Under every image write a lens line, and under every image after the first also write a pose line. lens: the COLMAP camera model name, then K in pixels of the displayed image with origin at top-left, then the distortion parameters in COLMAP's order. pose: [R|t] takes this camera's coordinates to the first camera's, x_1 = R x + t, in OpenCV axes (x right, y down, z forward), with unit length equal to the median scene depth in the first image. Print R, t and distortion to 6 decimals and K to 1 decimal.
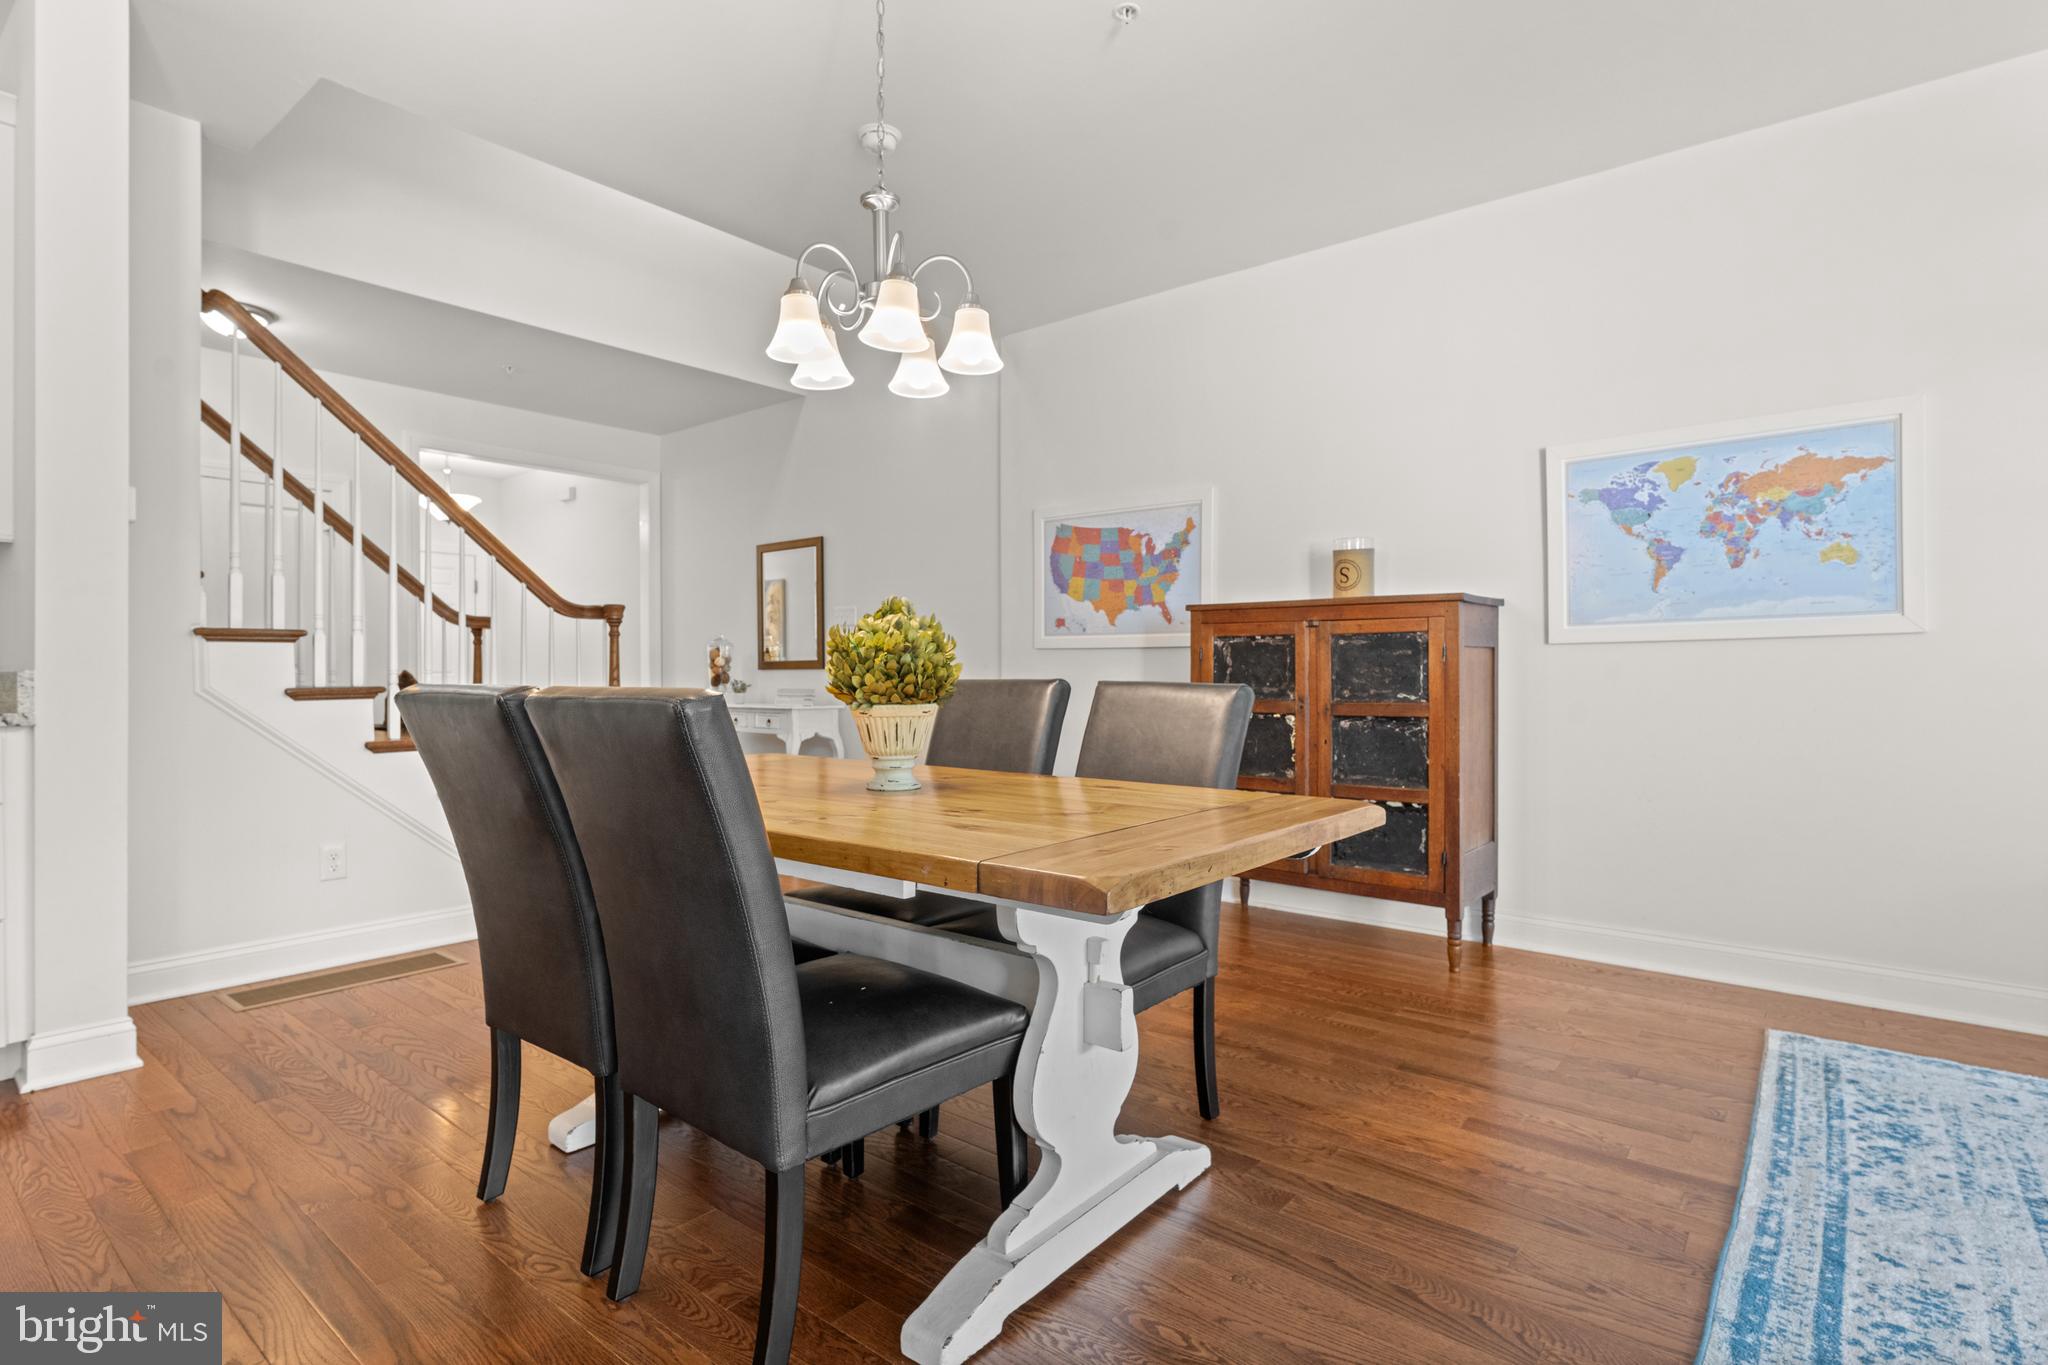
lens RADIAL K [[1016.4, 0, 1022.9], [0, 1016.4, 677.2], [0, 0, 1]] dist [-0.000453, -0.000045]
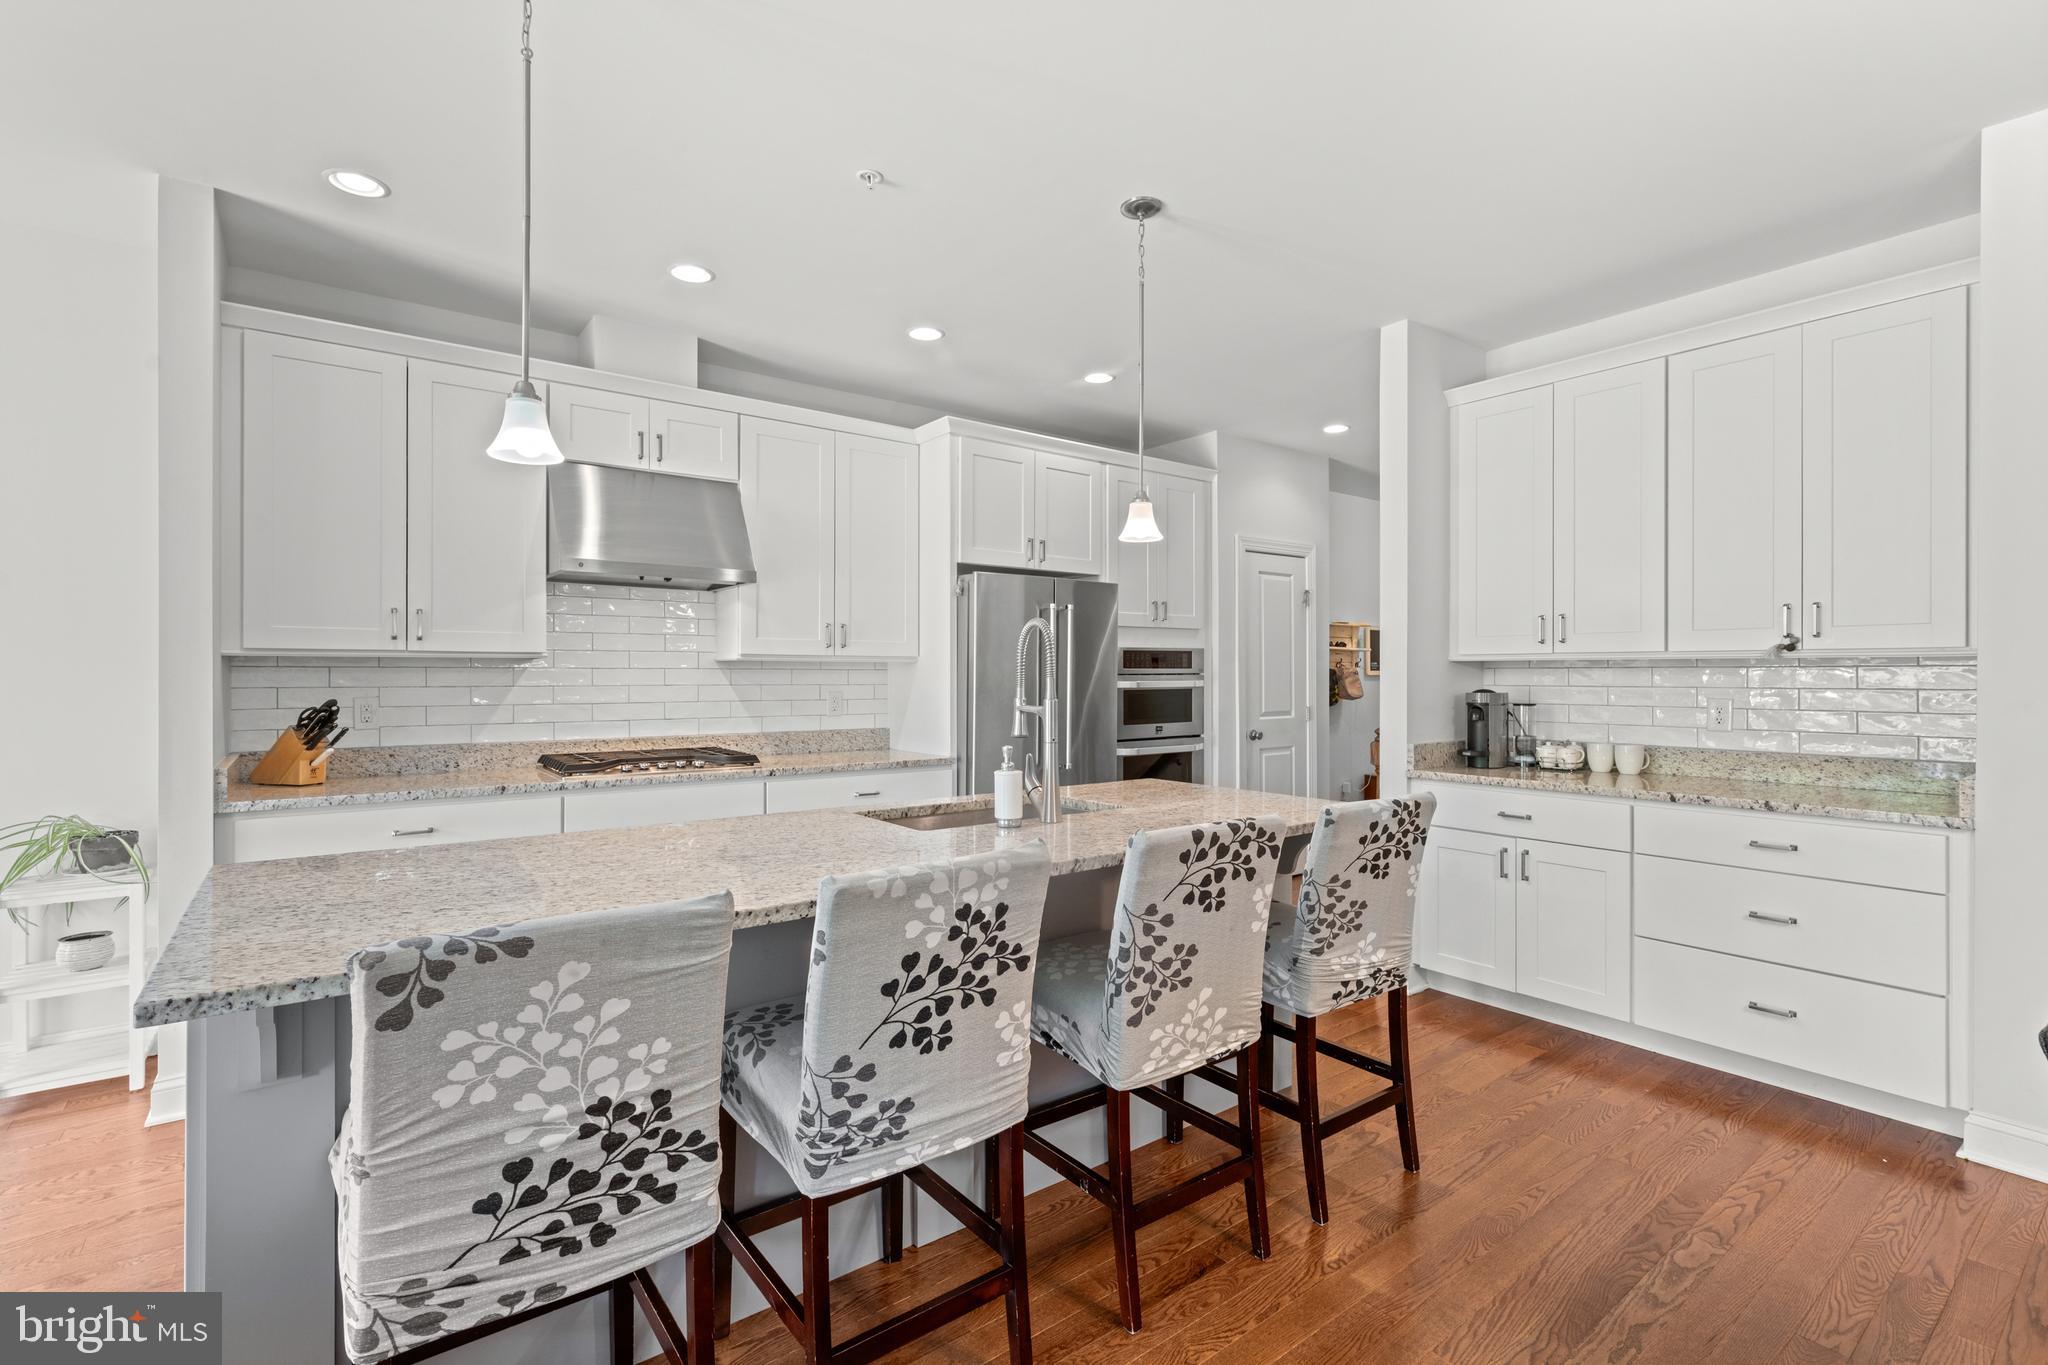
lens RADIAL K [[926.7, 0, 1021.7], [0, 926.7, 670.7], [0, 0, 1]] dist [-0.000220, -0.000523]
pose [[-0.228297, -0.002971, -0.973587, 0.177783], [-0.002999, 0.999993, -0.002348, -0.087380], [0.973587, 0.002384, -0.228304, 0.161112]]
